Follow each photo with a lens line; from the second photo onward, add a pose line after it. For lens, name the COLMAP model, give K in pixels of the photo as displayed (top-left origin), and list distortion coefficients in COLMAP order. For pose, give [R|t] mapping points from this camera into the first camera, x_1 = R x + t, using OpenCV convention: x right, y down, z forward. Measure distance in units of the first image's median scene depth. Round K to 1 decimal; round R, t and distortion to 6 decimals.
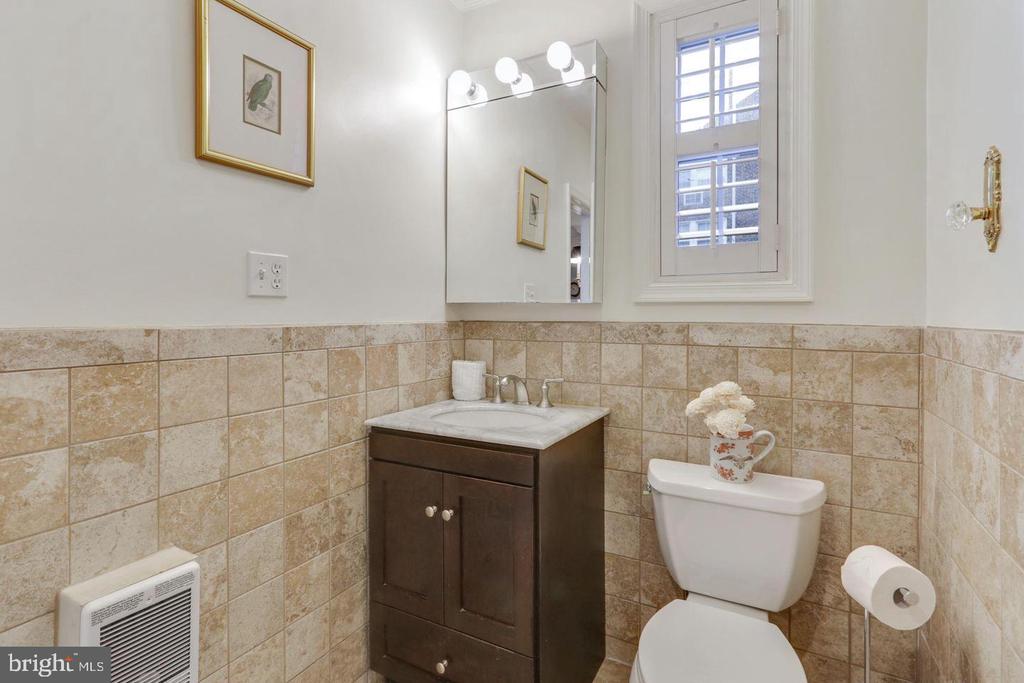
lens RADIAL K [[489.8, 0, 512.5], [0, 489.8, 321.0], [0, 0, 1]] dist [0.003378, 0.001502]
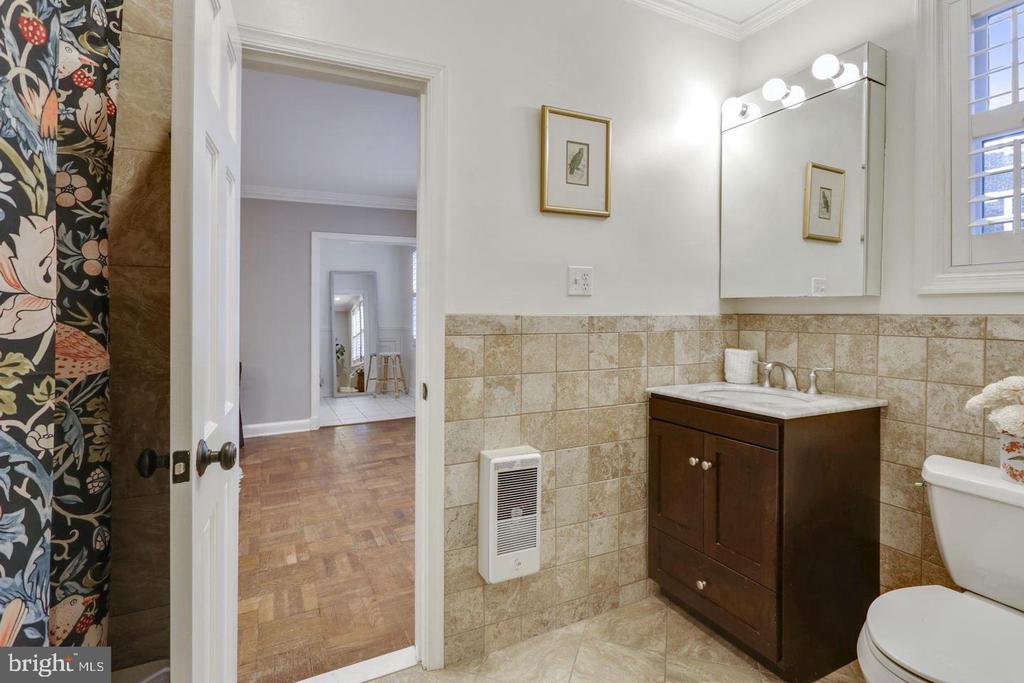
lens RADIAL K [[502.3, 0, 508.5], [0, 502.3, 317.3], [0, 0, 1]] dist [-0.001554, 0.000332]
pose [[0.818598, 0.006697, -0.574328, 0.168517], [-0.008254, 0.999966, -0.000104, 0.015720], [0.574308, 0.004825, 0.818625, -0.313872]]
